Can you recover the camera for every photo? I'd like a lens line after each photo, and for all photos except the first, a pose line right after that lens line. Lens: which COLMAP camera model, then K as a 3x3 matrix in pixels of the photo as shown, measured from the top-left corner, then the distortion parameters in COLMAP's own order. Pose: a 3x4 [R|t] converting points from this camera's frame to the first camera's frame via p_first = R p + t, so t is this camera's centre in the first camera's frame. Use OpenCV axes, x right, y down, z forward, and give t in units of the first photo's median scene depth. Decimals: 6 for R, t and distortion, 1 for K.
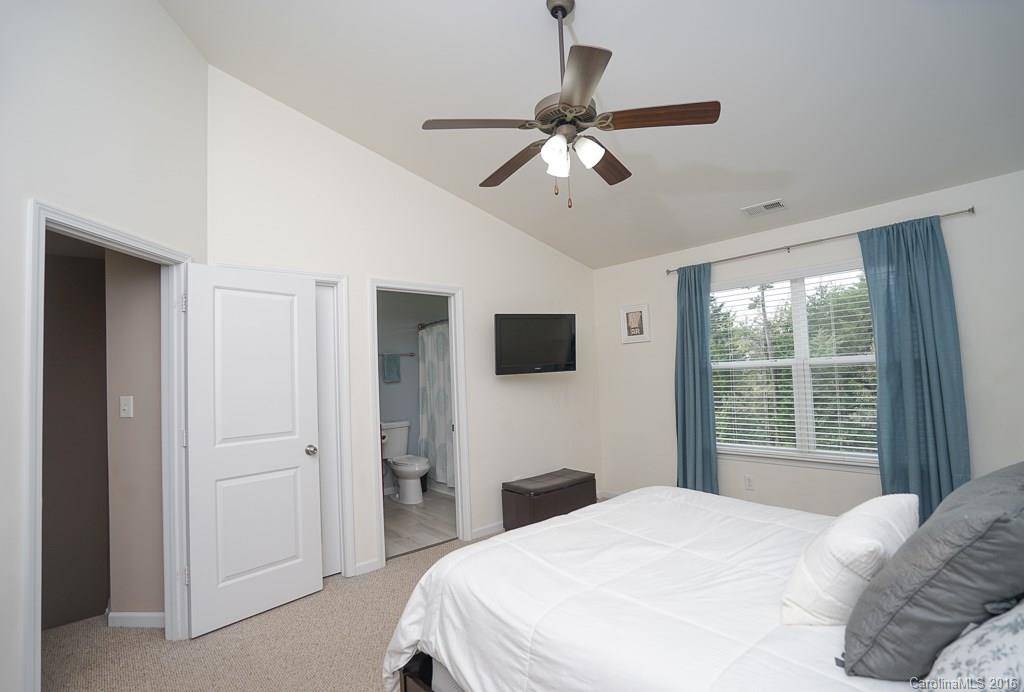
lens RADIAL K [[463.5, 0, 512.0], [0, 463.5, 346.0], [0, 0, 1]] dist [-0.000479, -0.000058]
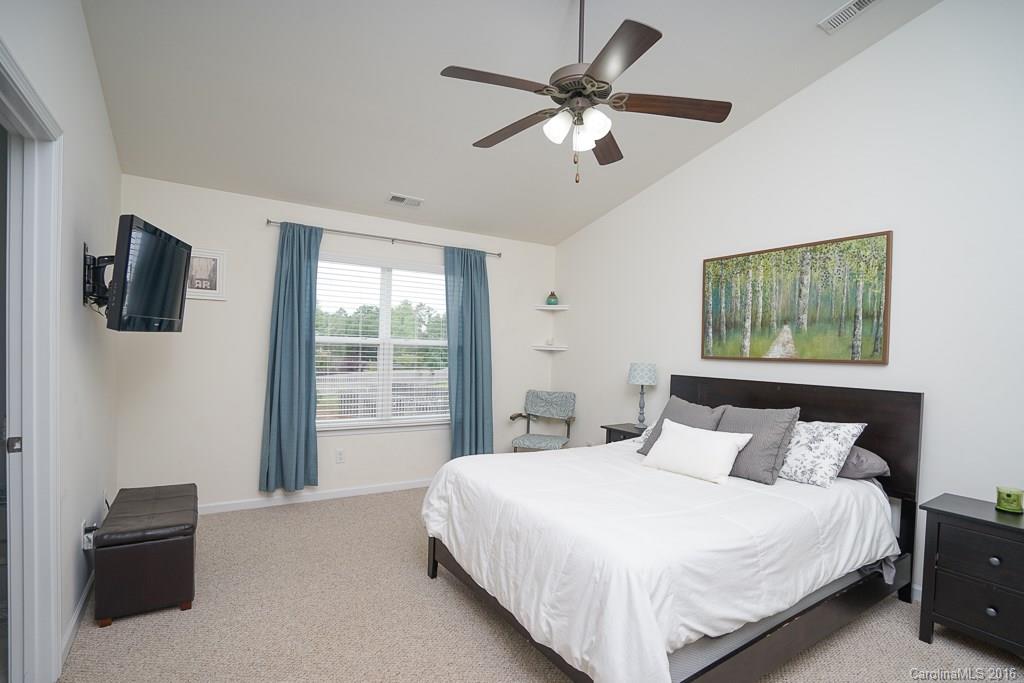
lens RADIAL K [[480.1, 0, 512.0], [0, 480.1, 341.5], [0, 0, 1]] dist [-0.041271, -0.000073]
pose [[0.214954, 0.064028, 0.974523, -0.455767], [-0.100465, 0.994005, -0.043148, 0.054456], [-0.971443, -0.088631, 0.220098, 0.443713]]
